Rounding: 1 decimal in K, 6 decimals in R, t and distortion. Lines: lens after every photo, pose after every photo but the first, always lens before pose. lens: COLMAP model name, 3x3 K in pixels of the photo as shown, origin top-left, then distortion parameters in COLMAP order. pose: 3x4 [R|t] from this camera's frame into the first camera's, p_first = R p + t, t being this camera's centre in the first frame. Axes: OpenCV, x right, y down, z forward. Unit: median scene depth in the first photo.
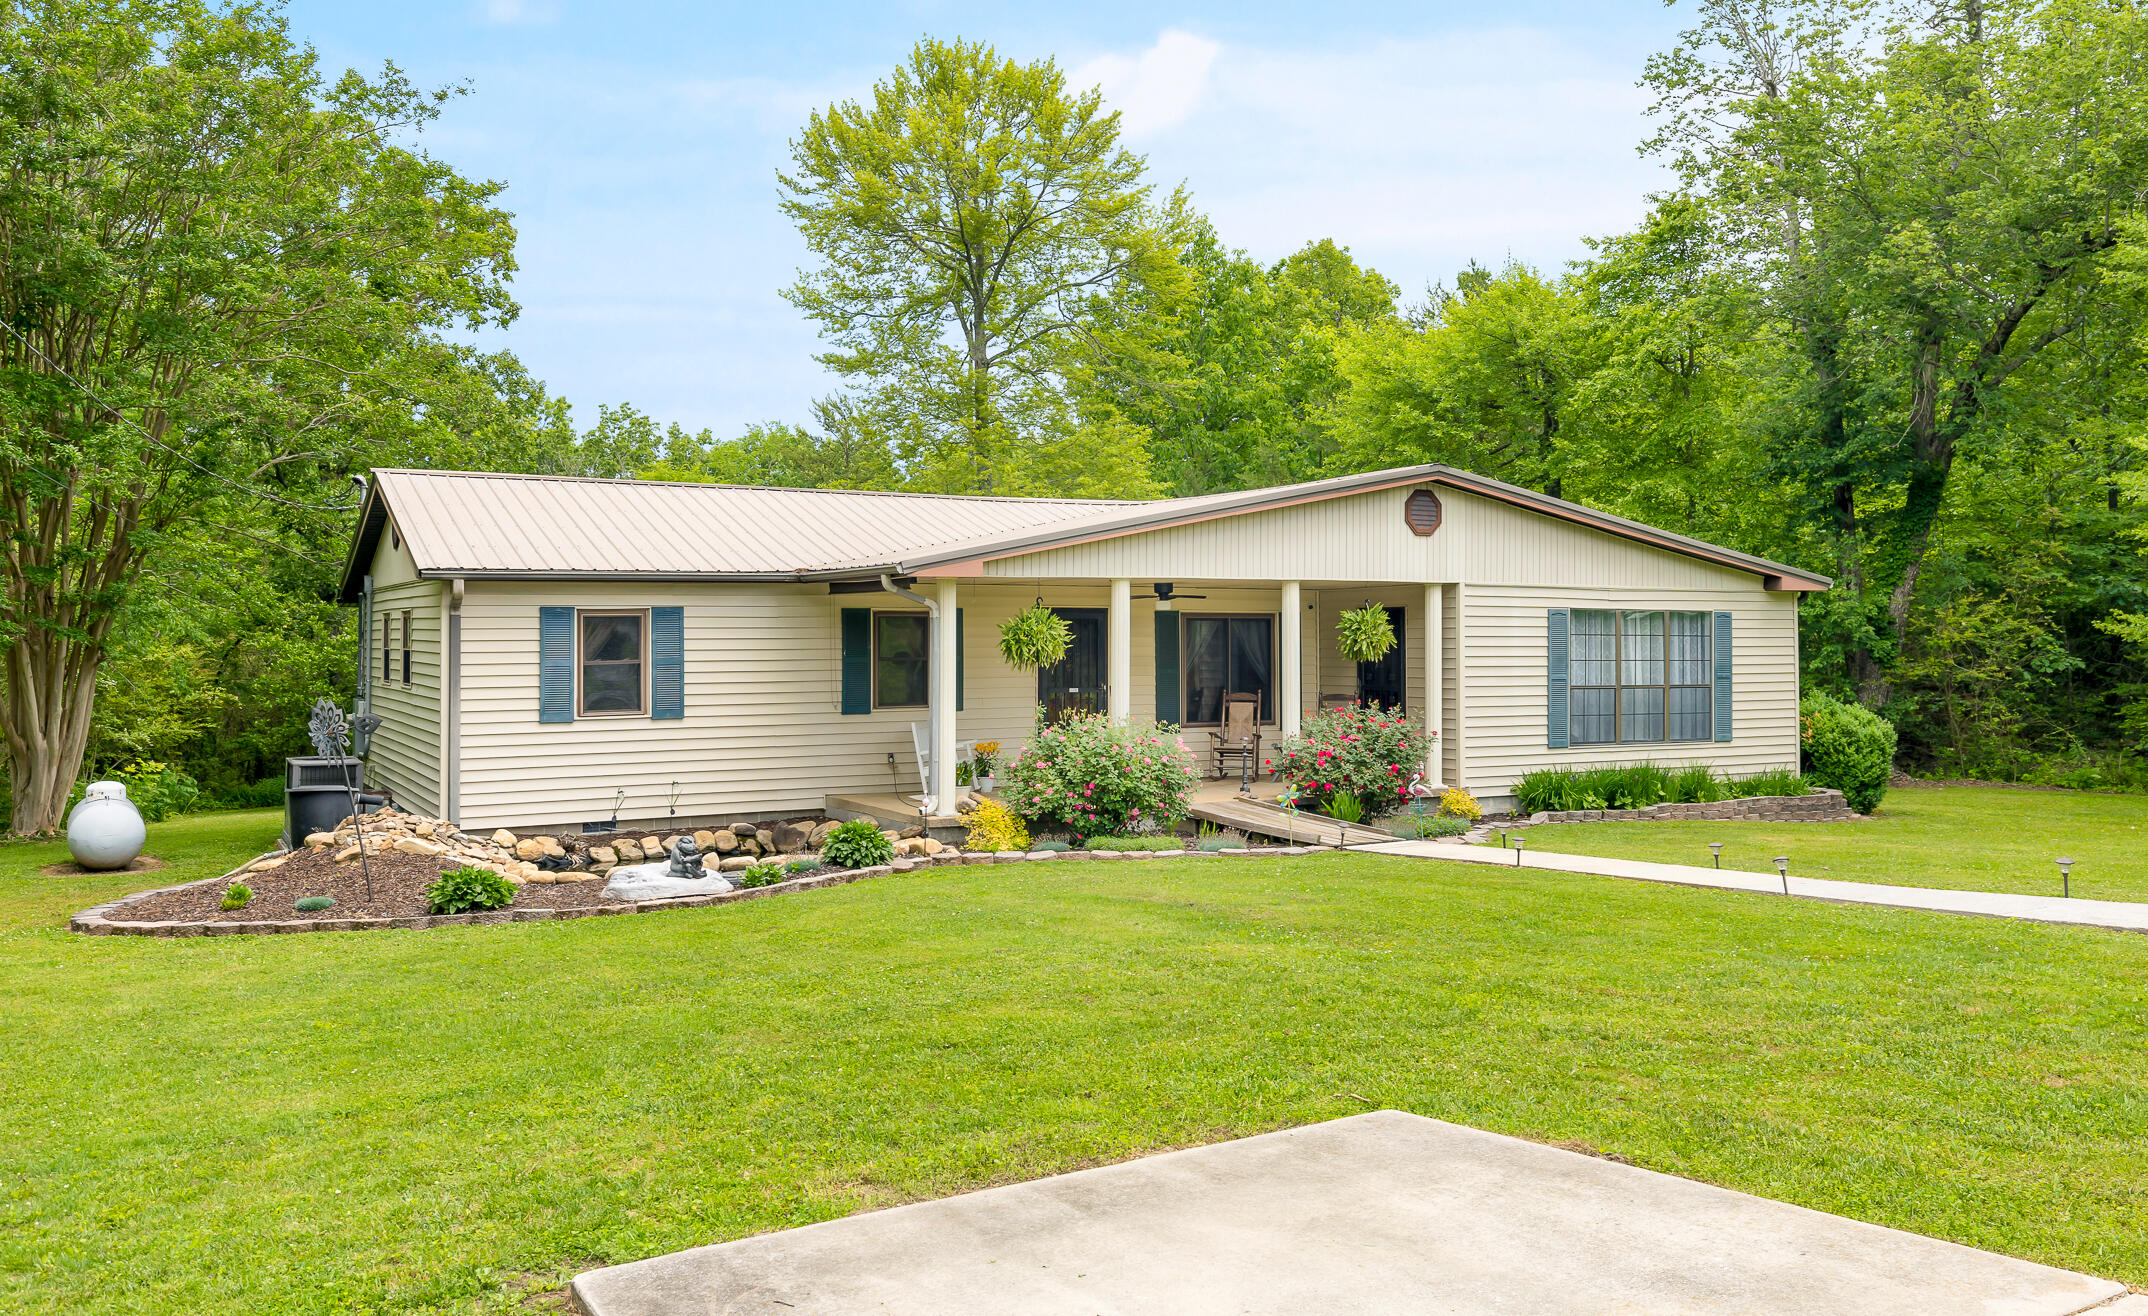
lens RADIAL K [[1737.2, 0, 1111.4], [0, 1737.2, 606.7], [0, 0, 1]] dist [0.018999, 0.001579]
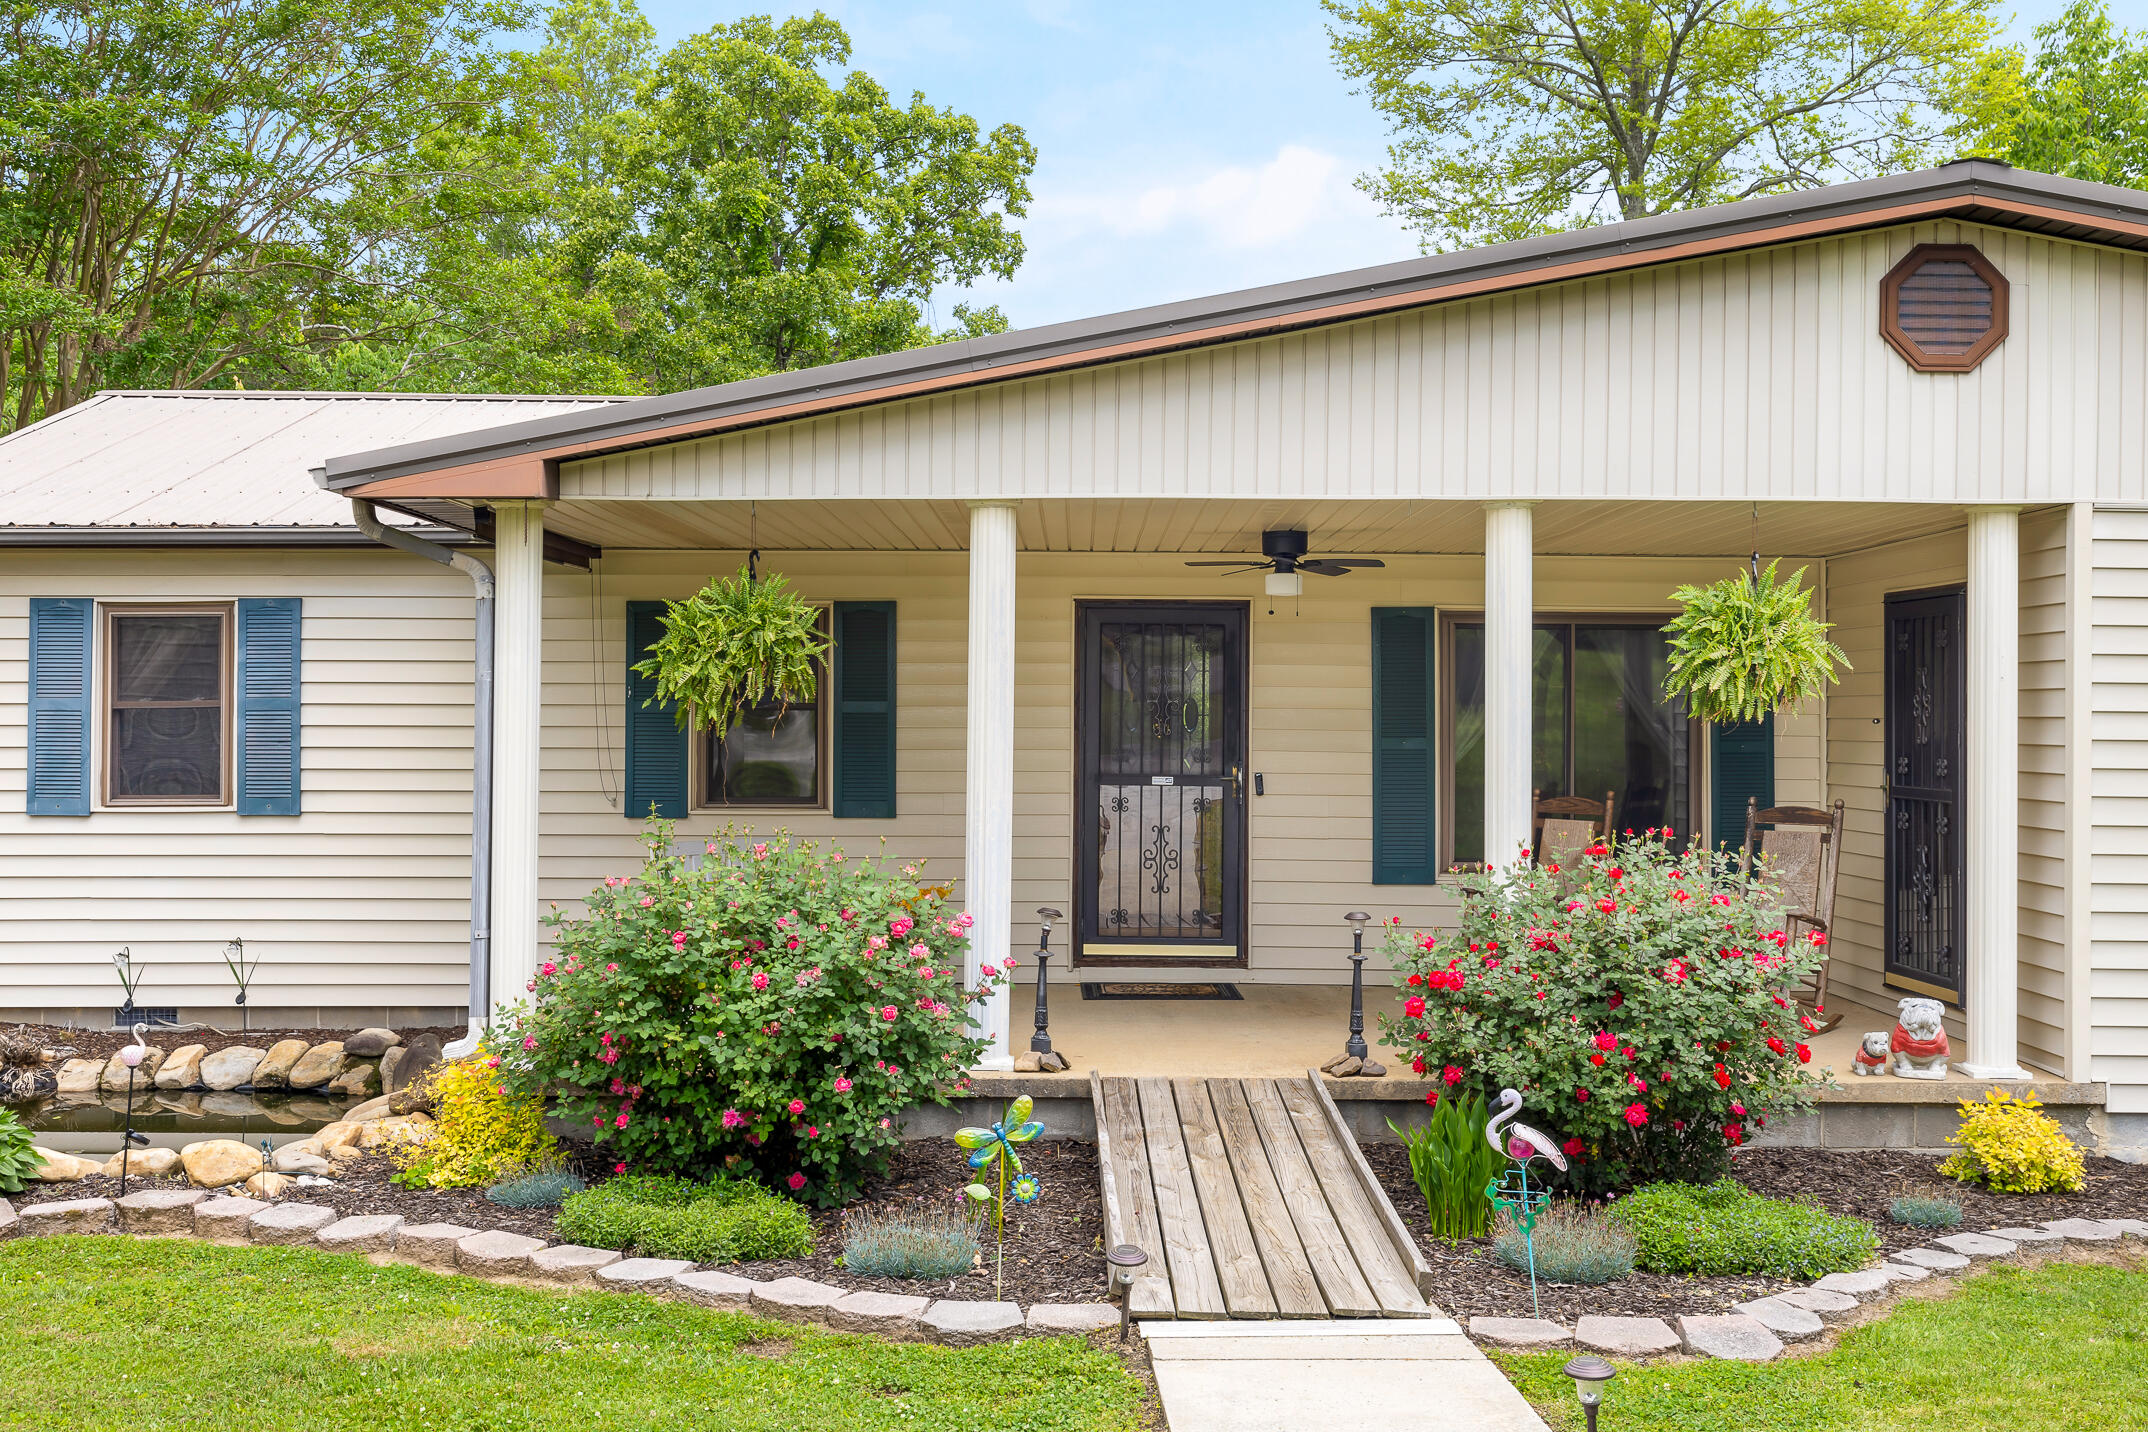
lens RADIAL K [[2055.1, 0, 1081.8], [0, 2055.1, 702.3], [0, 0, 1]] dist [0.011807, 0.000000]
pose [[0.870383, 0.005474, -0.492344, 0.234664], [-0.000572, 0.999949, 0.010106, 0.022848], [0.492374, -0.008515, 0.870342, 0.544664]]
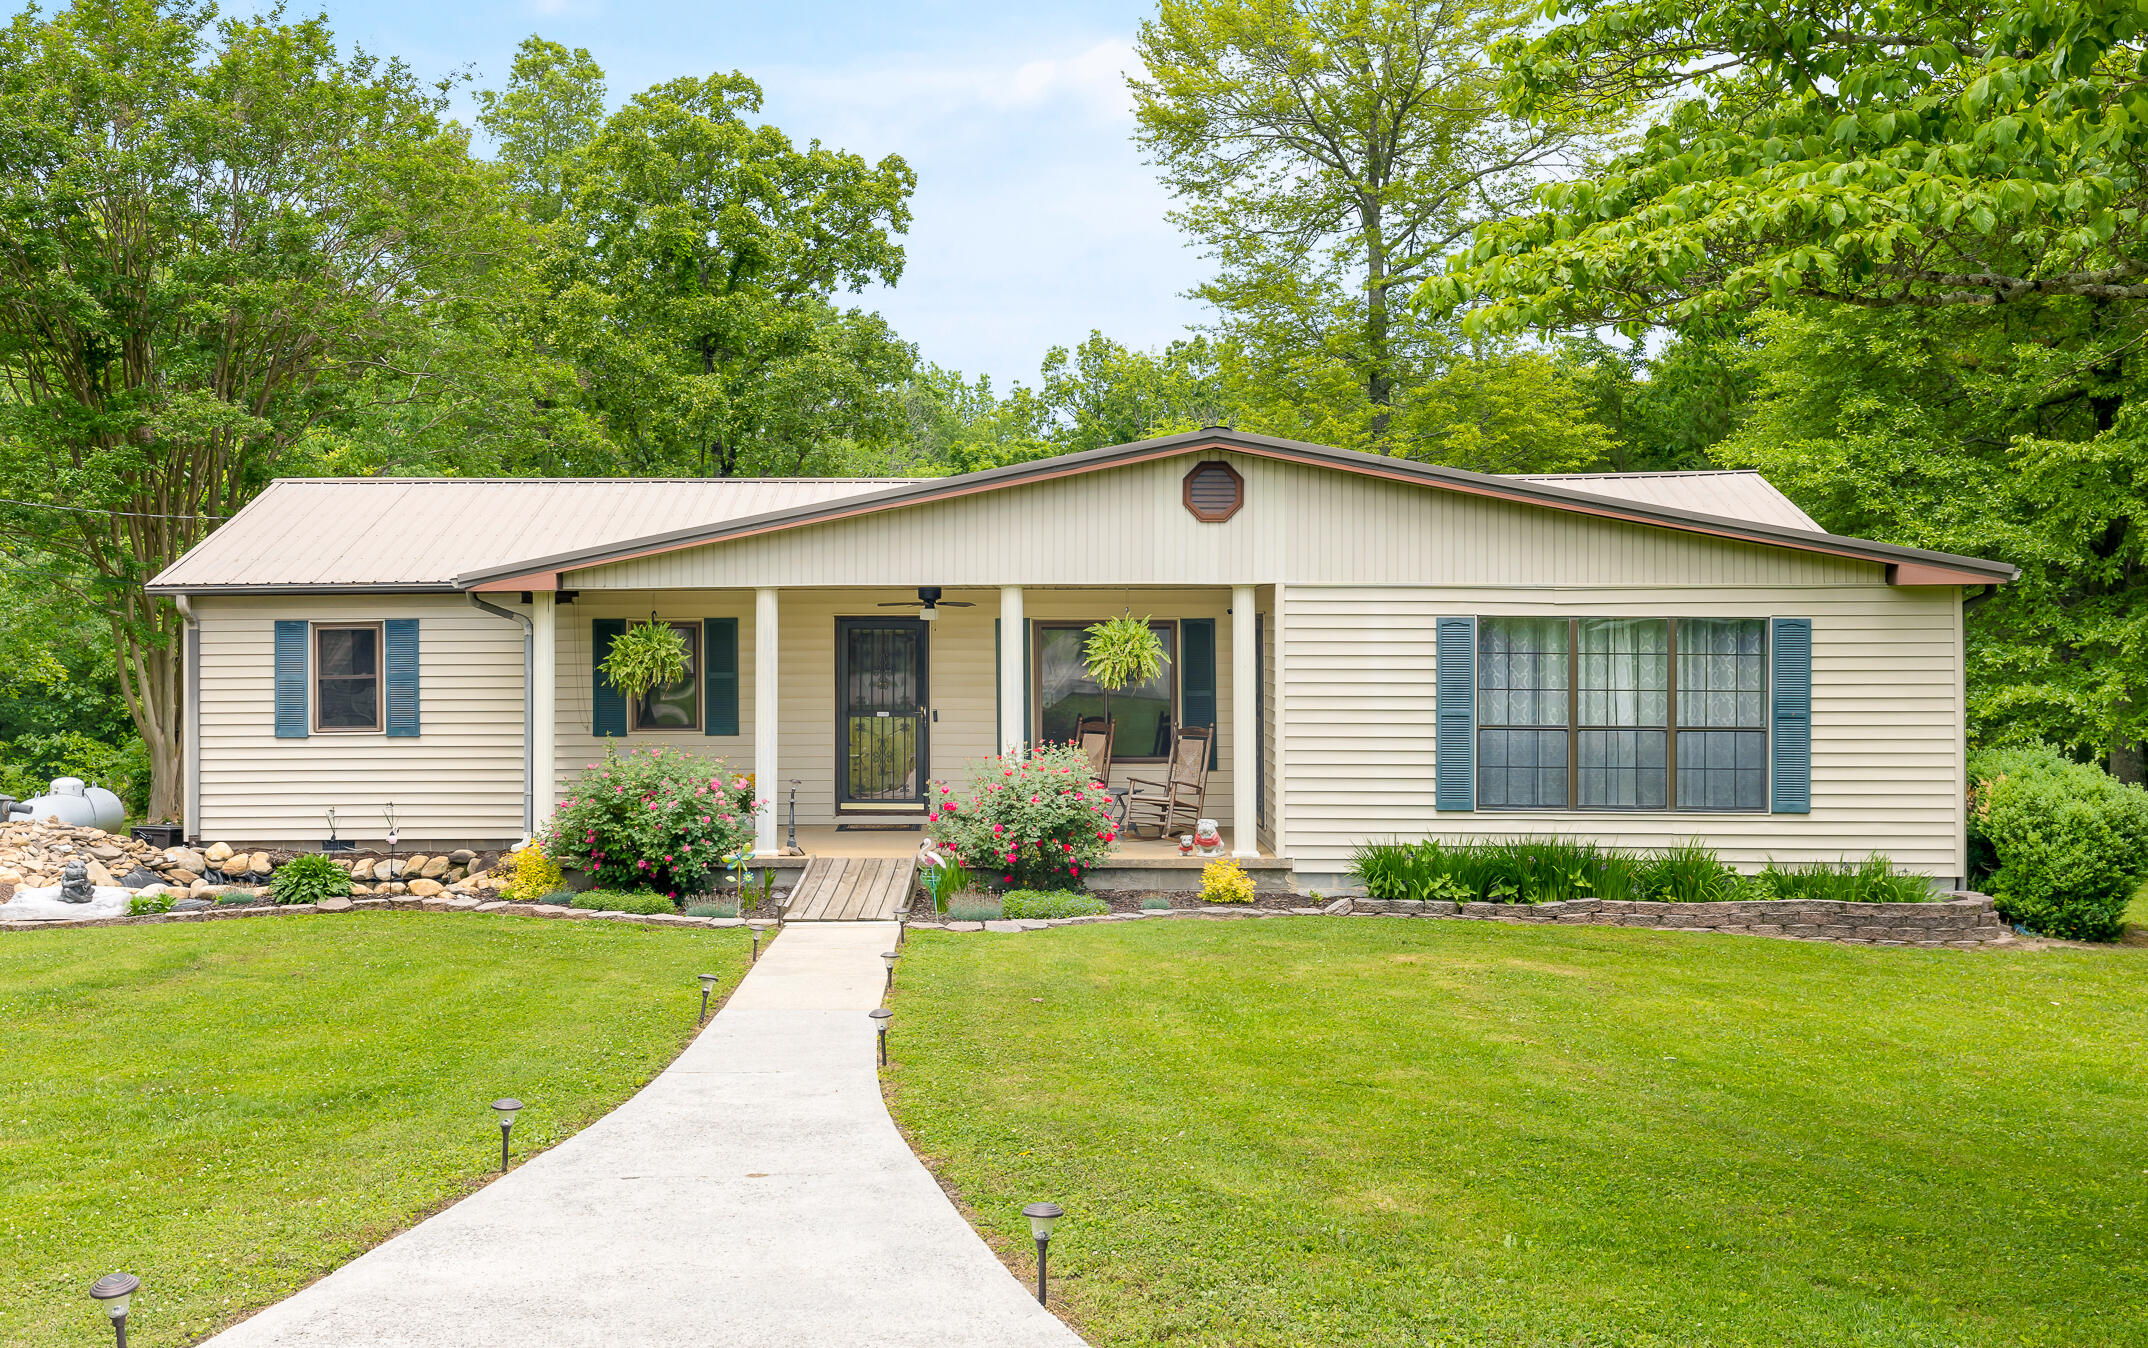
lens RADIAL K [[2165.6, 0, 958.8], [0, 2165.6, 611.7], [0, 0, 1]] dist [0.006097, 0.000000]
pose [[0.847641, -0.000686, -0.530570, 0.585709], [0.009983, 0.999843, 0.014657, -0.016929], [0.530477, -0.017721, 0.847514, 0.144851]]
